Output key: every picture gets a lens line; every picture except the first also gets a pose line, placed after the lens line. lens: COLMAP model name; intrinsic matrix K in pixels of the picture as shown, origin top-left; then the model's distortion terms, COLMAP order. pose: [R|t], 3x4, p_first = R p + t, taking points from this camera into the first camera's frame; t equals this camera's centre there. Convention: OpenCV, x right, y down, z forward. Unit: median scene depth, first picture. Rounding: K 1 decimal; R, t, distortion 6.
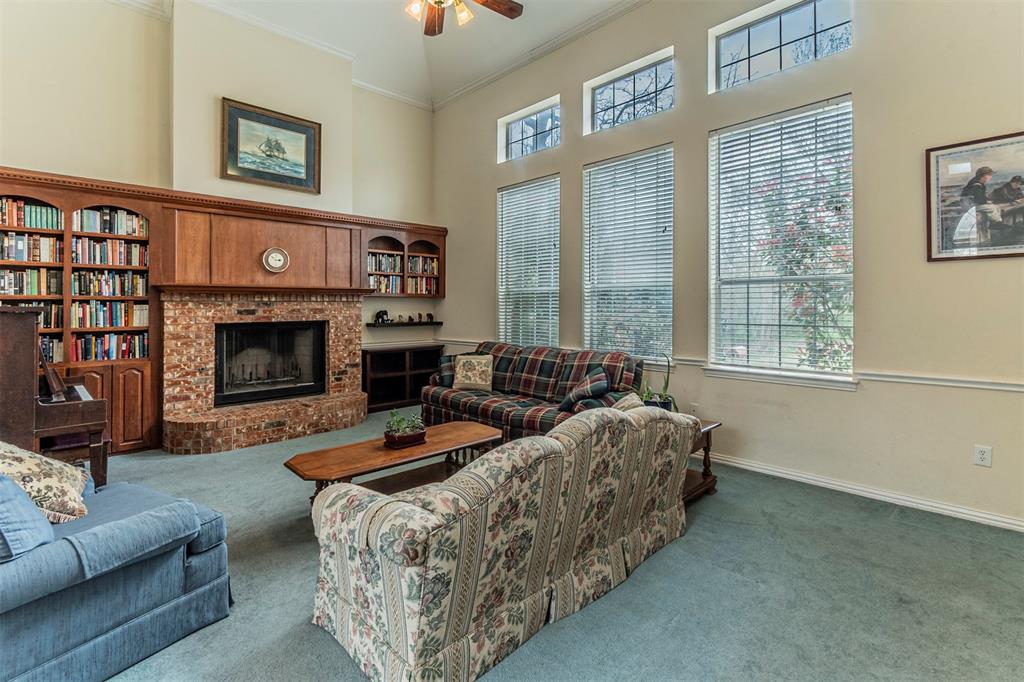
lens RADIAL K [[471.4, 0, 501.5], [0, 471.4, 311.6], [0, 0, 1]] dist [-0.000185, -0.000201]
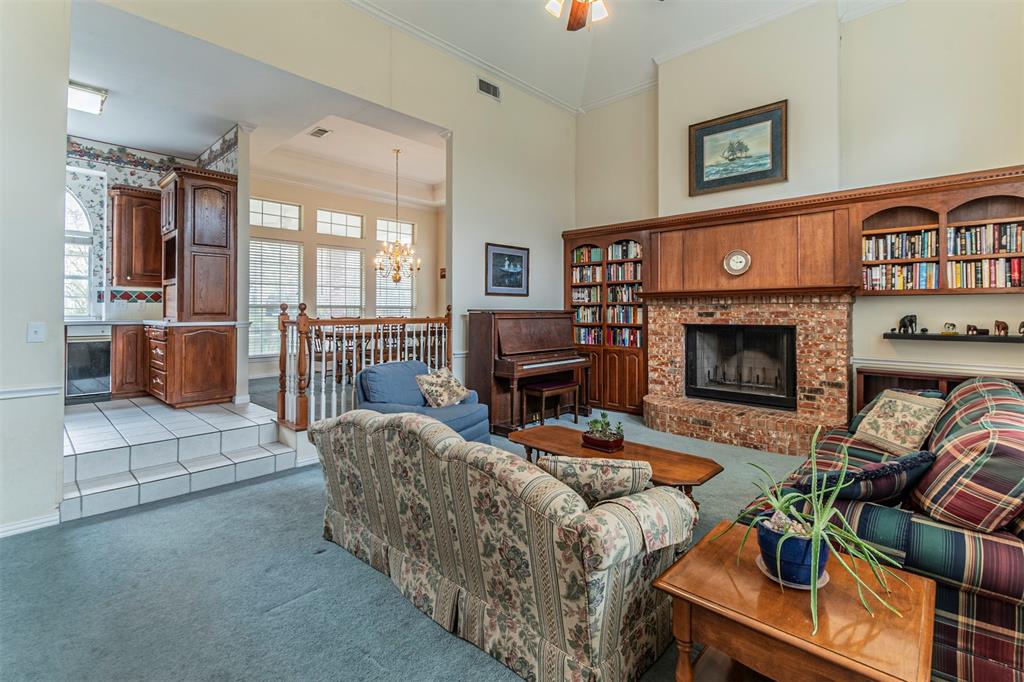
lens RADIAL K [[471.4, 0, 501.5], [0, 471.4, 311.6], [0, 0, 1]] dist [-0.000185, -0.000201]
pose [[0.041257, 0.007019, -0.999124, 0.514395], [-0.009977, 0.999928, 0.006613, -0.007894], [0.999099, 0.009696, 0.041324, 0.485850]]
